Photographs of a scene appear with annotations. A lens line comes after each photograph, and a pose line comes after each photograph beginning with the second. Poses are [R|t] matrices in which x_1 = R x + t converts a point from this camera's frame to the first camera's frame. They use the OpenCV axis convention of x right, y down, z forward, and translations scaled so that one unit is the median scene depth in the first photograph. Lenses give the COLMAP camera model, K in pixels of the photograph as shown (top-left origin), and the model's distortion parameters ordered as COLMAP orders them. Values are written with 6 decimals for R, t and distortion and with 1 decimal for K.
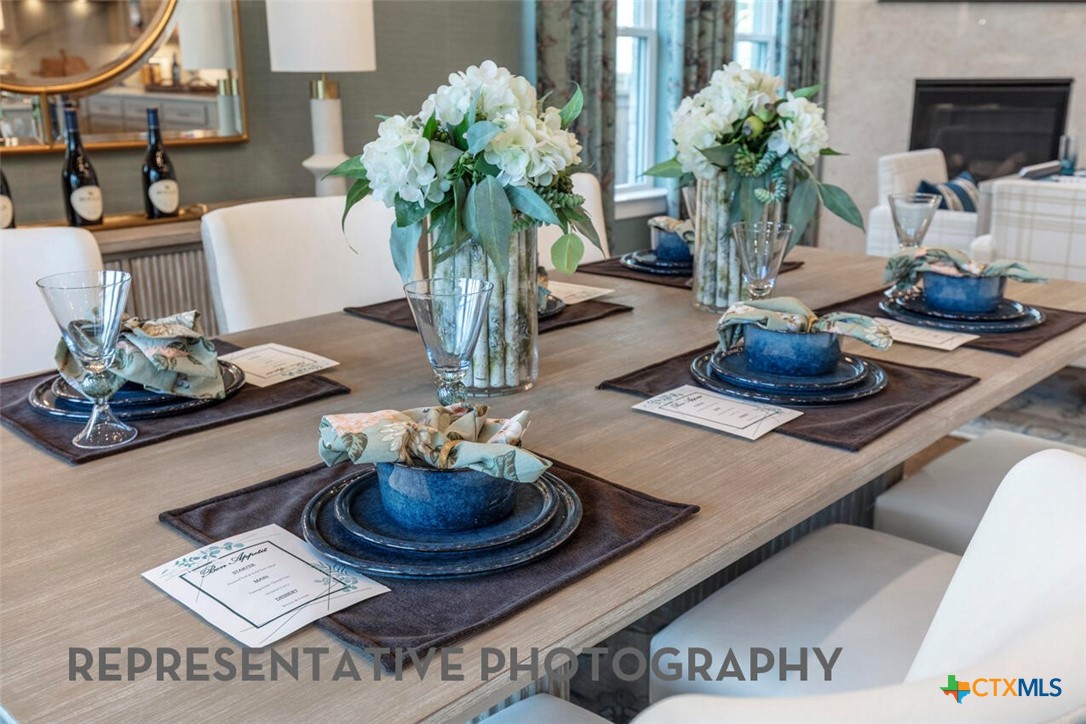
lens RADIAL K [[1039.0, 0, 544.6], [0, 1039.0, 365.2], [0, 0, 1]] dist [0.009731, 0.000000]
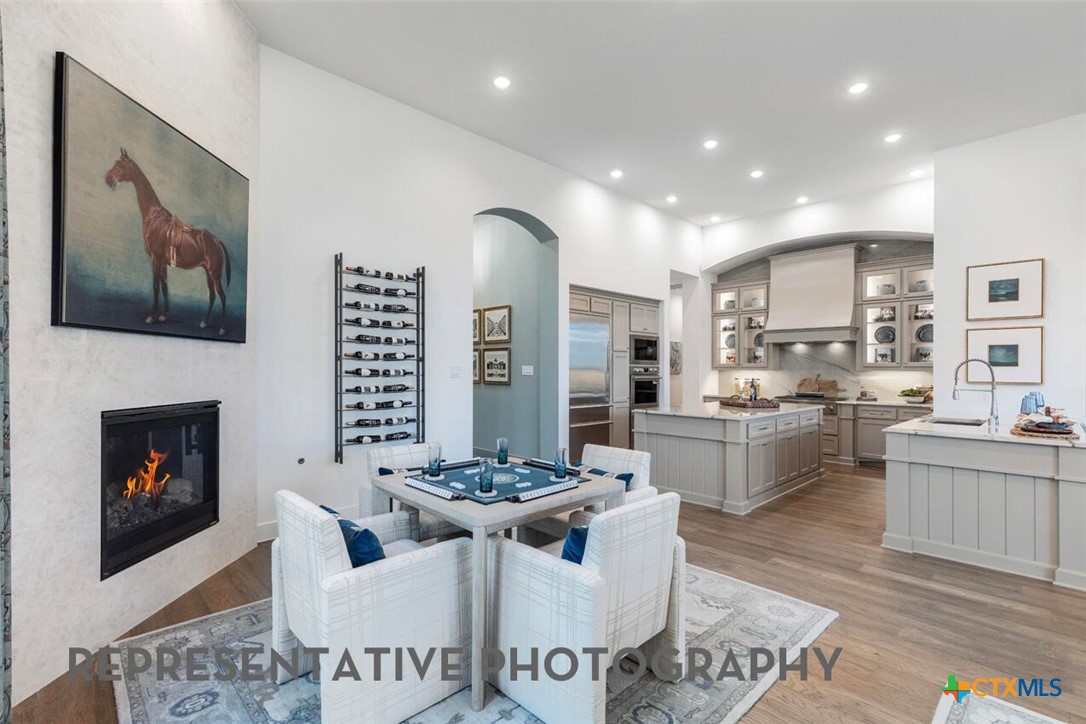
lens RADIAL K [[492.4, 0, 541.2], [0, 492.4, 368.8], [0, 0, 1]] dist [0.006915, -0.000447]
pose [[0.055725, 0.003803, 0.998439, -0.091033], [0.266085, 0.963772, -0.018522, -0.402093], [-0.962338, 0.266701, 0.052694, 1.204950]]
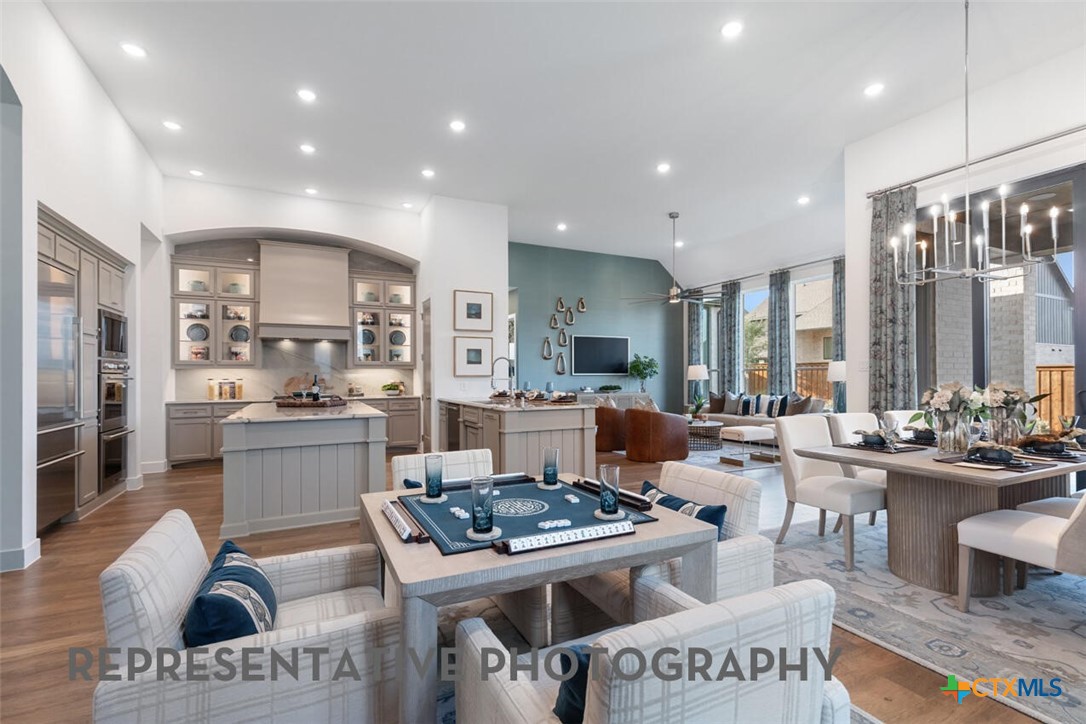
lens RADIAL K [[492.4, 0, 543.6], [0, 492.4, 372.3], [0, 0, 1]] dist [0.006915, -0.000447]
pose [[-0.932178, 0.007935, 0.361913, 0.557462], [0.104420, 0.963157, 0.247839, -0.554870], [-0.346612, 0.268821, -0.898663, 1.879503]]
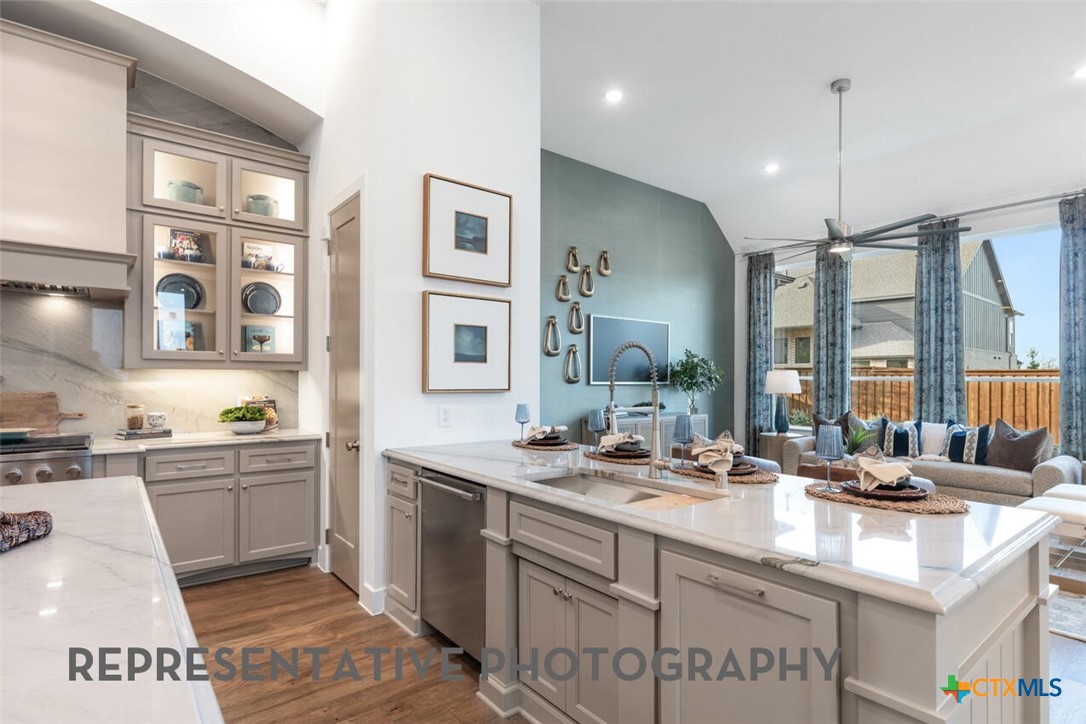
lens RADIAL K [[545.1, 0, 542.5], [0, 545.1, 377.5], [0, 0, 1]] dist [-0.005603, 0.002299]
pose [[-0.989014, -0.006615, 0.147671, 1.518188], [0.033945, 0.962138, 0.270440, -0.270598], [-0.143869, 0.272482, -0.951344, 0.757837]]
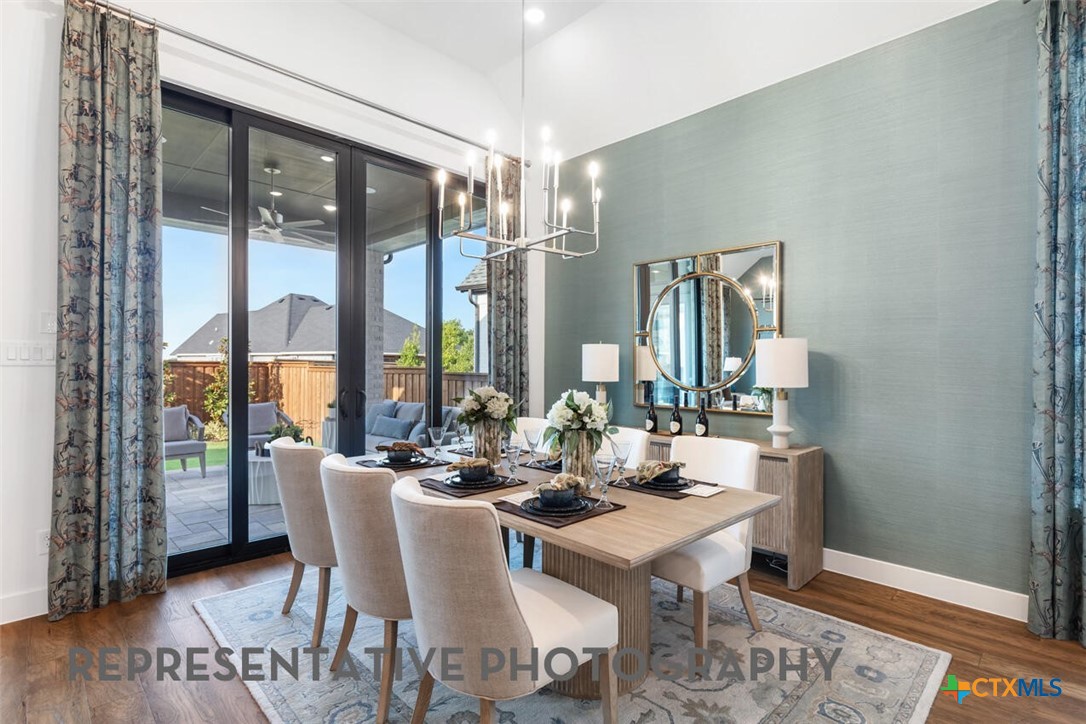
lens RADIAL K [[522.2, 0, 545.3], [0, 522.2, 368.9], [0, 0, 1]] dist [-0.001715, -0.000052]
pose [[-0.038707, 0.007140, -0.999225, 0.951525], [-0.281004, 0.959543, 0.017742, -0.215682], [0.958926, 0.281472, -0.035135, 0.602257]]
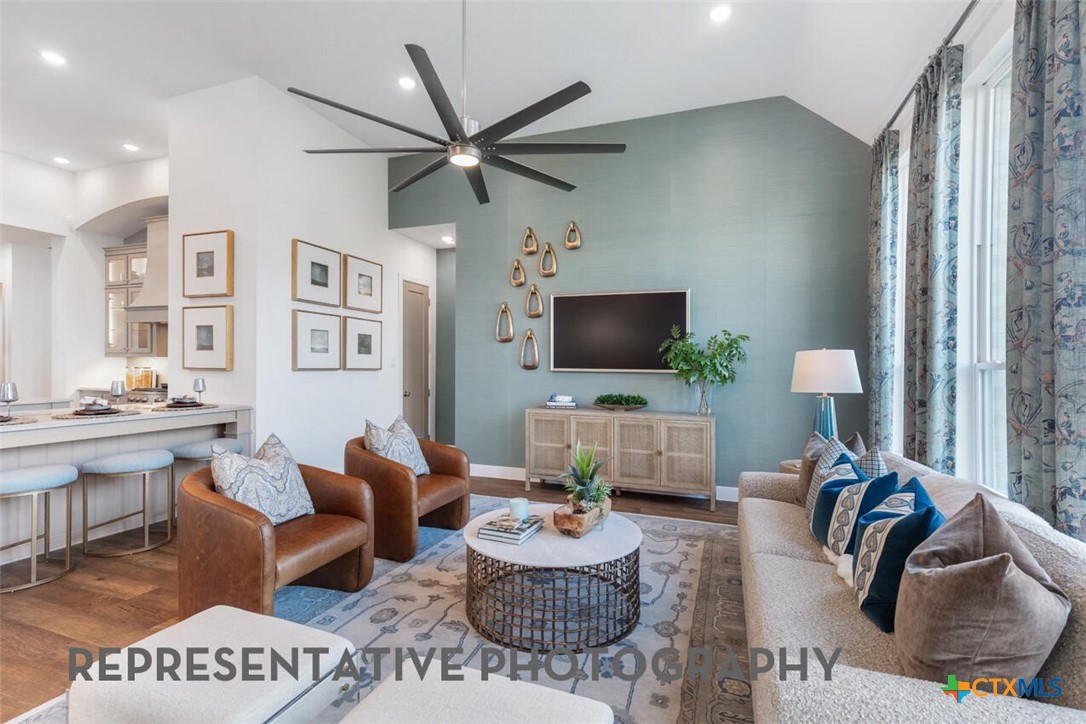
lens RADIAL K [[492.4, 0, 547.5], [0, 492.4, 366.6], [0, 0, 1]] dist [0.006915, -0.000447]
pose [[-0.401598, -0.007917, 0.915782, -0.094646], [0.240260, 0.964027, 0.113696, 0.151969], [-0.883739, 0.265686, -0.385249, -0.714047]]
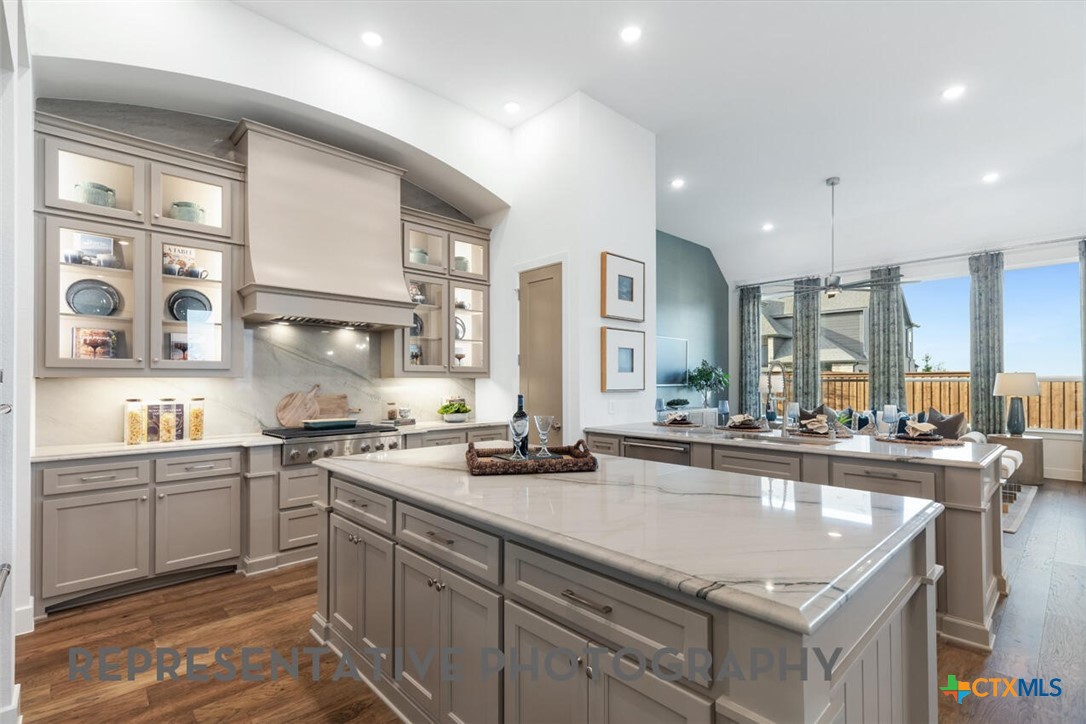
lens RADIAL K [[492.4, 0, 542.1], [0, 492.4, 379.3], [0, 0, 1]] dist [0.006915, -0.000447]
pose [[-0.997611, 0.002640, 0.069038, 2.015700], [0.021113, 0.963118, 0.268250, -0.413402], [-0.065783, 0.269067, -0.960872, 1.257948]]
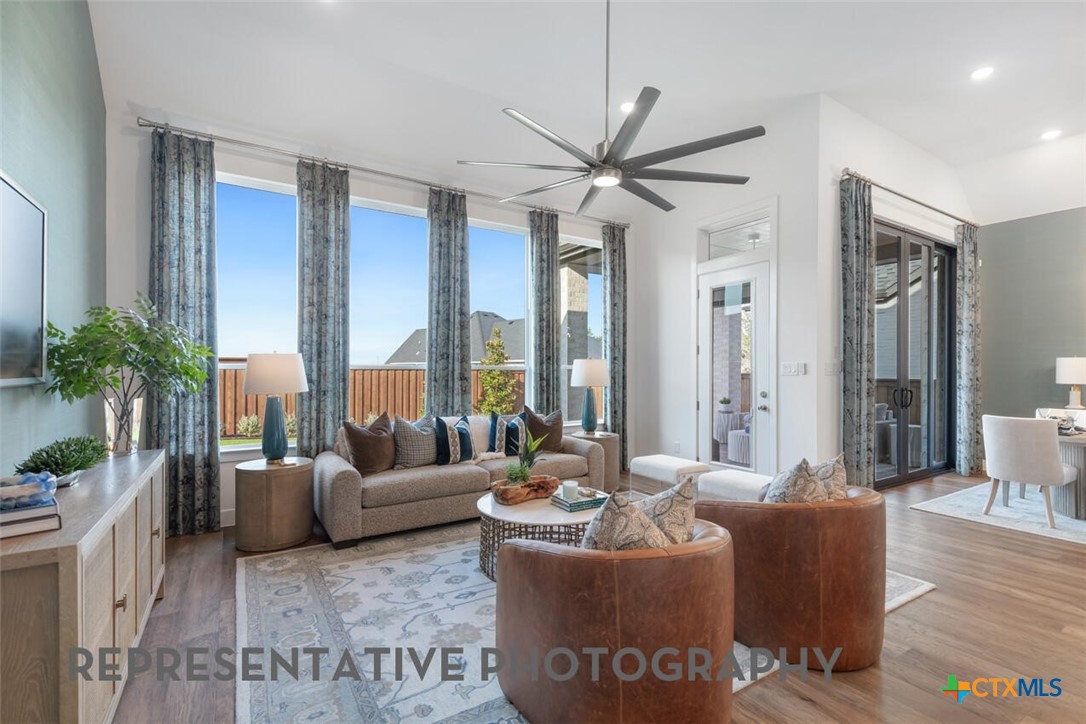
lens RADIAL K [[492.4, 0, 543.8], [0, 492.4, 372.4], [0, 0, 1]] dist [0.006915, -0.000447]
pose [[-0.244171, 0.005039, -0.969719, 1.914285], [-0.265502, 0.961429, 0.071849, 0.185937], [0.932678, 0.275006, -0.233416, -0.829595]]
